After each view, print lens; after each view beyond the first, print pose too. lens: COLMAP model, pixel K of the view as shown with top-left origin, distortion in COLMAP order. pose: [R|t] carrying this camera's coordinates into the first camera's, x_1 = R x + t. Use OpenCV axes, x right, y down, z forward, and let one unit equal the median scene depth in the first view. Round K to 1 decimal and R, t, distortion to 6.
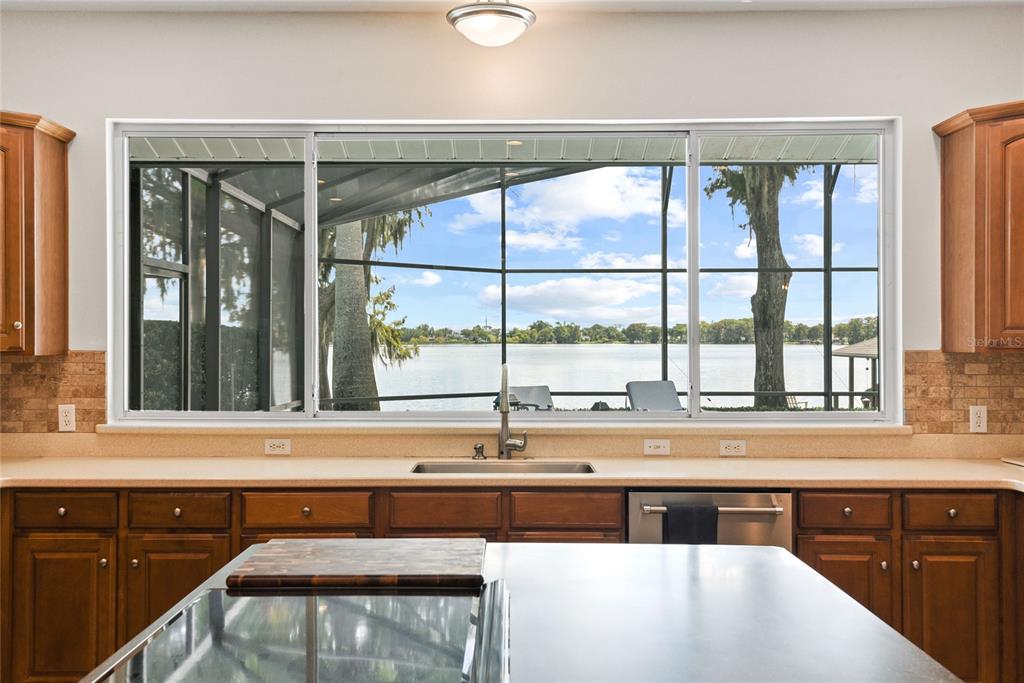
lens RADIAL K [[1053.2, 0, 513.6], [0, 1053.2, 342.1], [0, 0, 1]] dist [0.110754, 0.000000]
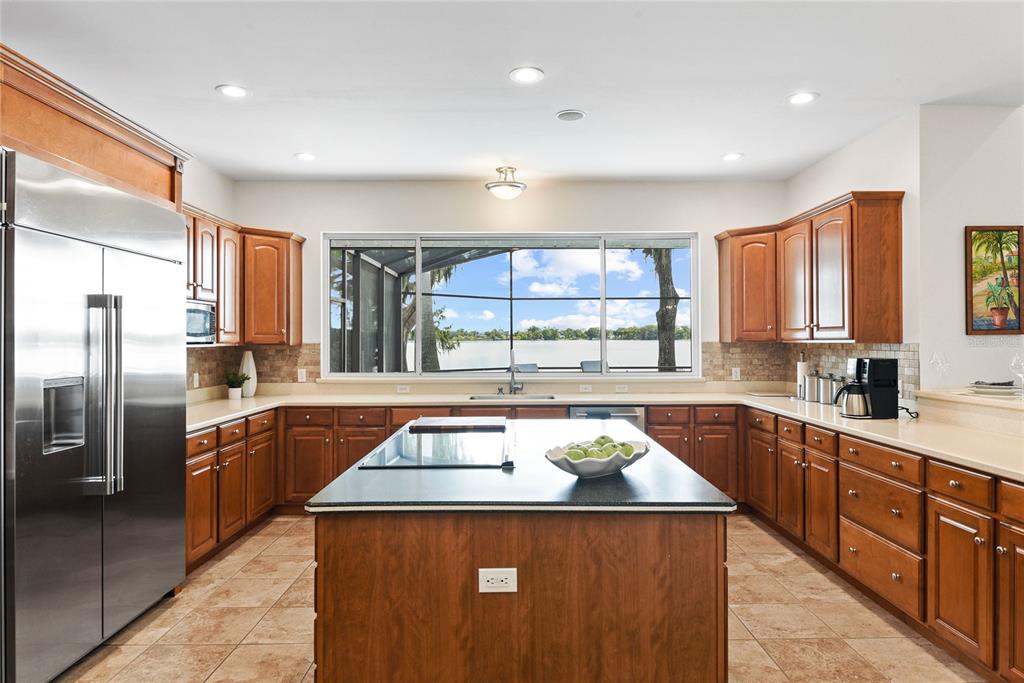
lens RADIAL K [[657.7, 0, 517.6], [0, 657.7, 339.8], [0, 0, 1]] dist [-0.003592, -0.000103]
pose [[0.999996, -0.002812, 0.000647, 0.000643], [0.002812, 0.999996, 0.000688, 0.001866], [-0.000649, -0.000686, 1.000000, -0.291199]]
